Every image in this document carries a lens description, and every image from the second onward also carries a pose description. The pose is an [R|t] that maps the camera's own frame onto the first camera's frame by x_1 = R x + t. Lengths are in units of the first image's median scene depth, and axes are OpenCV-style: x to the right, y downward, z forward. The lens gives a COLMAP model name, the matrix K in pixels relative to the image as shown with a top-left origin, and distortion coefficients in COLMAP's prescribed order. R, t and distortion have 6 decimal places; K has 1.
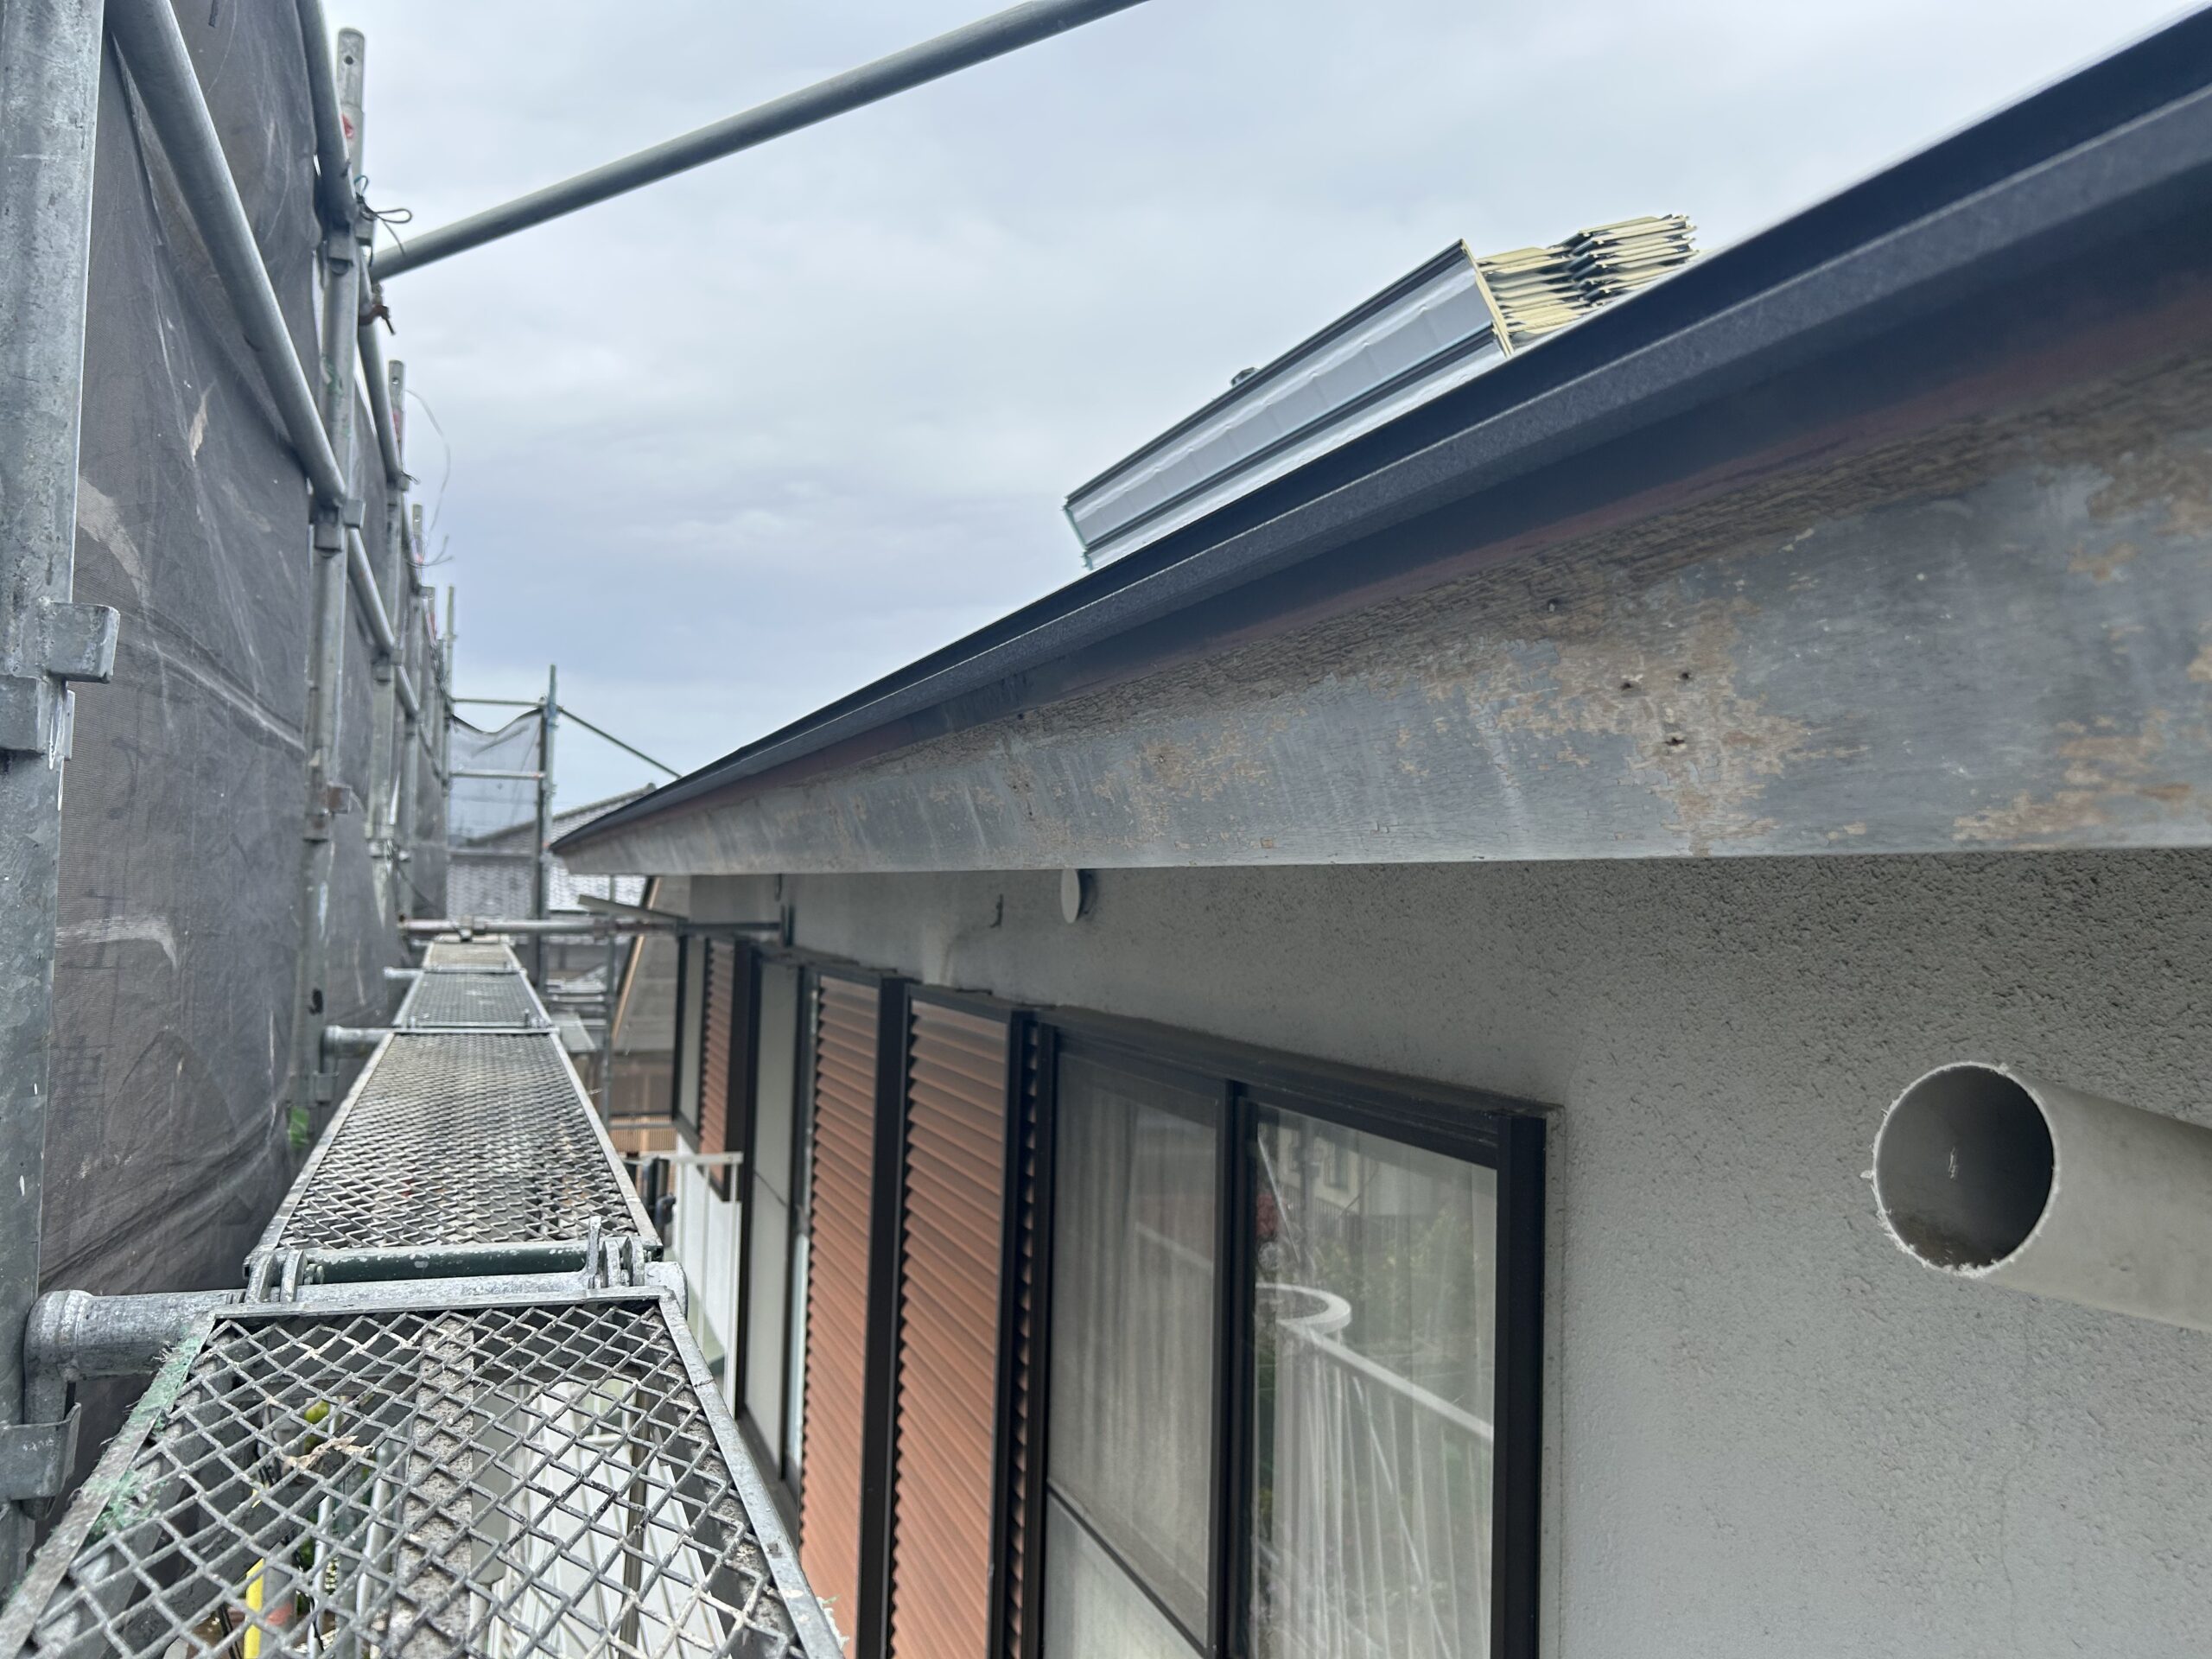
lens RADIAL K [[1694.5, 0, 1110.8], [0, 1694.5, 852.0], [0, 0, 1]] dist [0.074437, -0.104949]
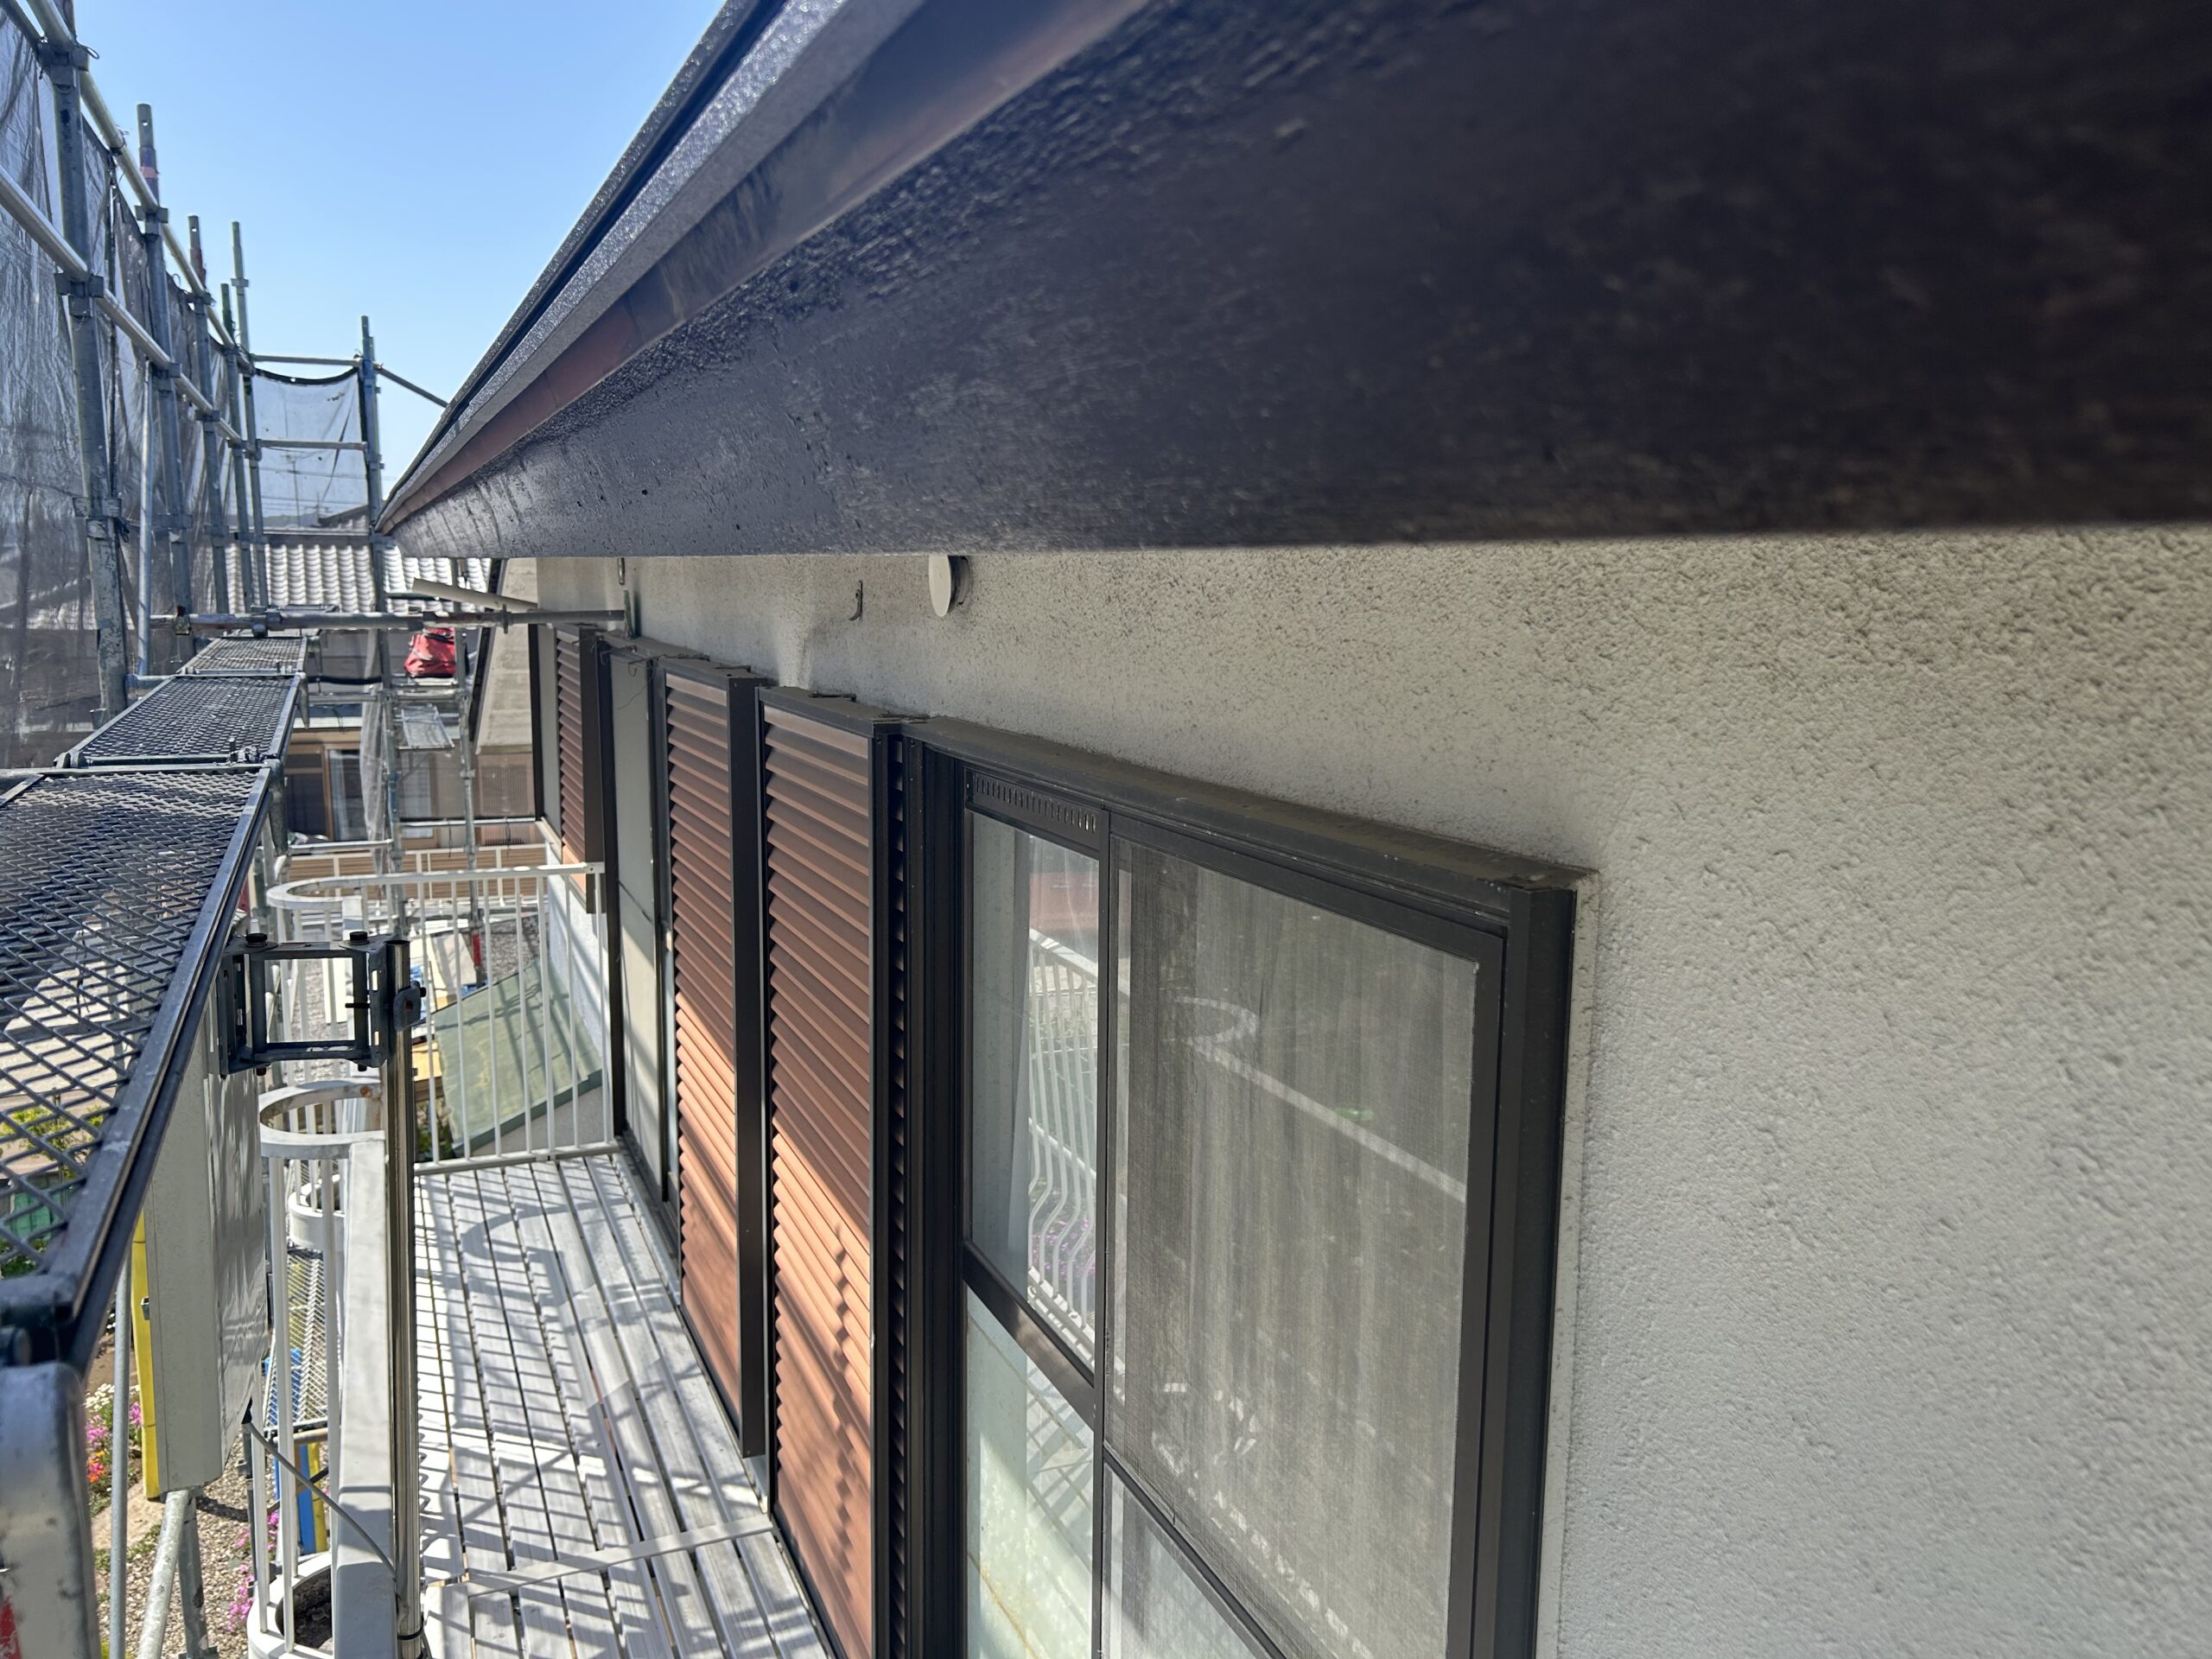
lens RADIAL K [[1694.5, 0, 1110.8], [0, 1694.5, 852.0], [0, 0, 1]] dist [0.074437, -0.104949]
pose [[0.998090, -0.021003, 0.058095, 0.013236], [0.009757, 0.982220, 0.187478, 0.001478], [-0.060999, -0.186553, 0.980549, 0.280956]]
